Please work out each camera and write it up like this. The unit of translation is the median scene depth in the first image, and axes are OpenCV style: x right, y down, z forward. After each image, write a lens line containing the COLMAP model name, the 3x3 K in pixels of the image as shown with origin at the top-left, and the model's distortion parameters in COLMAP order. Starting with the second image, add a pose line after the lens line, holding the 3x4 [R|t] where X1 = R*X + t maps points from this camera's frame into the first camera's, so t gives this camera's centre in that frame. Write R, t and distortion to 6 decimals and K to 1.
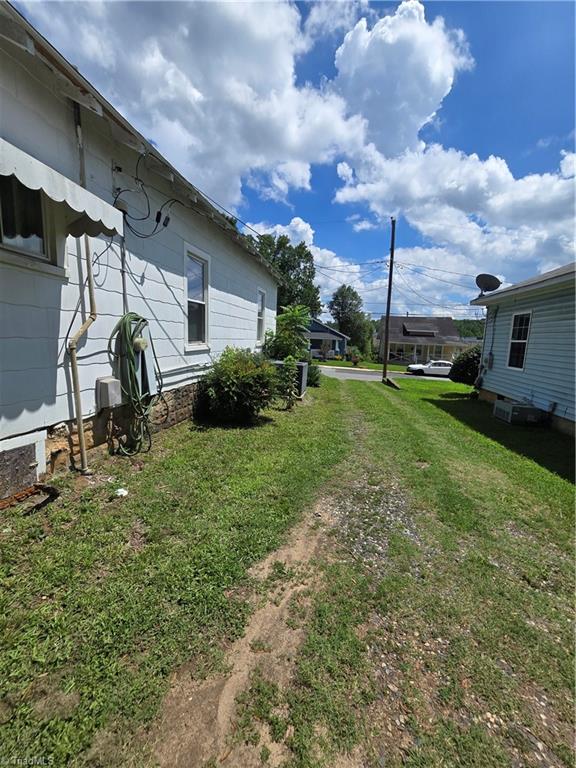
lens RADIAL K [[313.8, 0, 288.4], [0, 313.8, 378.3], [0, 0, 1]] dist [-0.010963, 0.003325]
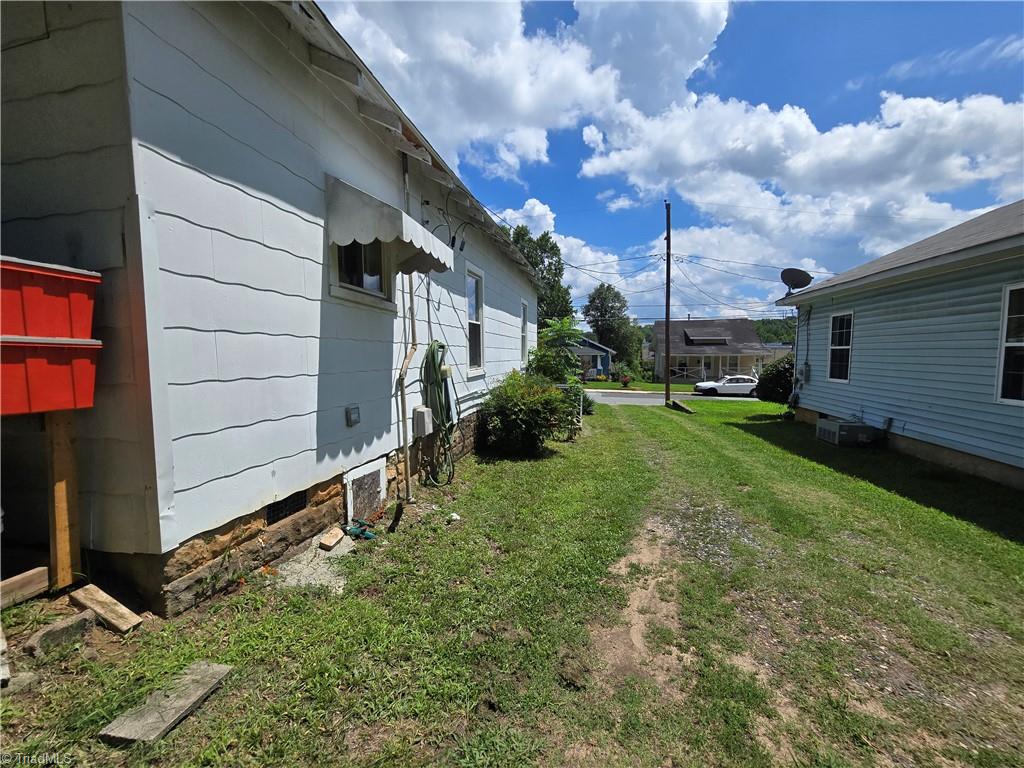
lens RADIAL K [[418.4, 0, 511.3], [0, 418.4, 391.9], [0, 0, 1]] dist [-0.010963, 0.003325]
pose [[0.998278, -0.044042, -0.038750, -0.091840], [0.042435, 0.998243, -0.041359, 0.006960], [0.040504, 0.039644, 0.998393, -0.124378]]
